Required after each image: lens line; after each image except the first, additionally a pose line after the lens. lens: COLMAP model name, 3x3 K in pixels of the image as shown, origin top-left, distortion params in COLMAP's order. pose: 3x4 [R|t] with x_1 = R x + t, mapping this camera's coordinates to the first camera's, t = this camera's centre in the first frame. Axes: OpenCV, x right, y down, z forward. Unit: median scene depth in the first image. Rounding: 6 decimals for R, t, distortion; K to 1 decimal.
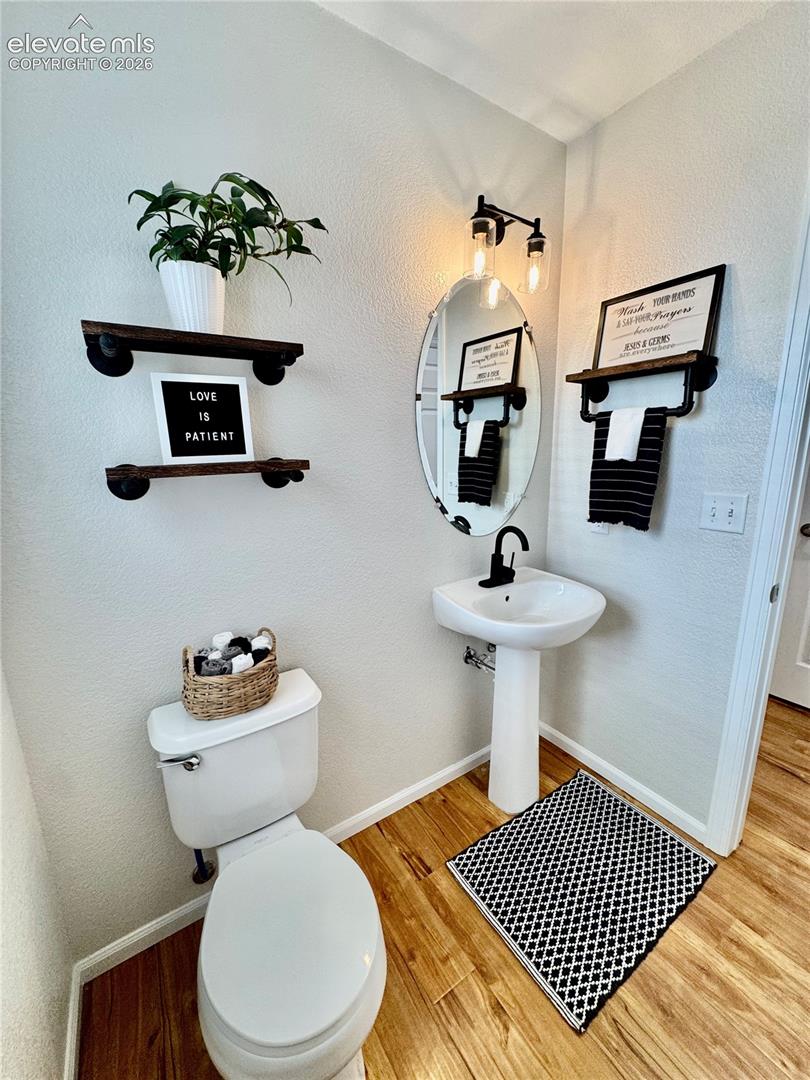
lens RADIAL K [[432.2, 0, 408.5], [0, 432.2, 539.9], [0, 0, 1]] dist [-0.002864, 0.000357]
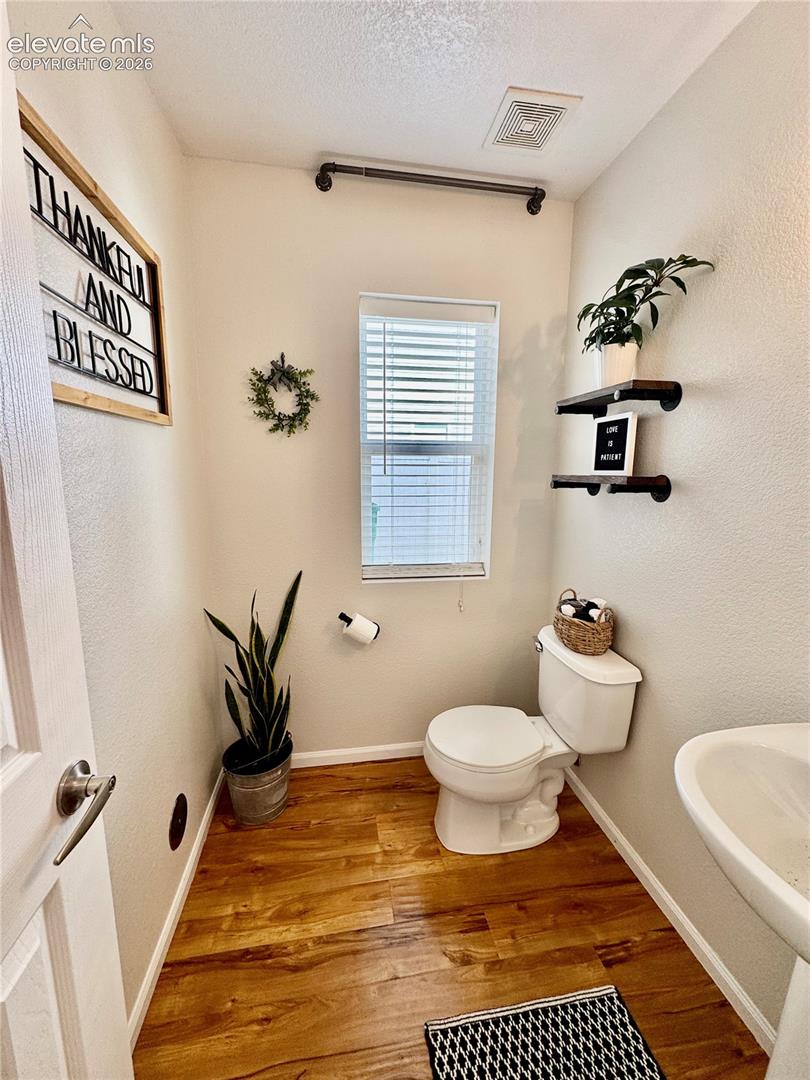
lens RADIAL K [[432.2, 0, 405.5], [0, 432.2, 536.7], [0, 0, 1]] dist [-0.002864, 0.000357]
pose [[-0.408234, 0.168767, -0.897141, 1.037636], [-0.194659, 0.944066, 0.266171, -0.218827], [0.891882, 0.283297, -0.352548, 0.889868]]
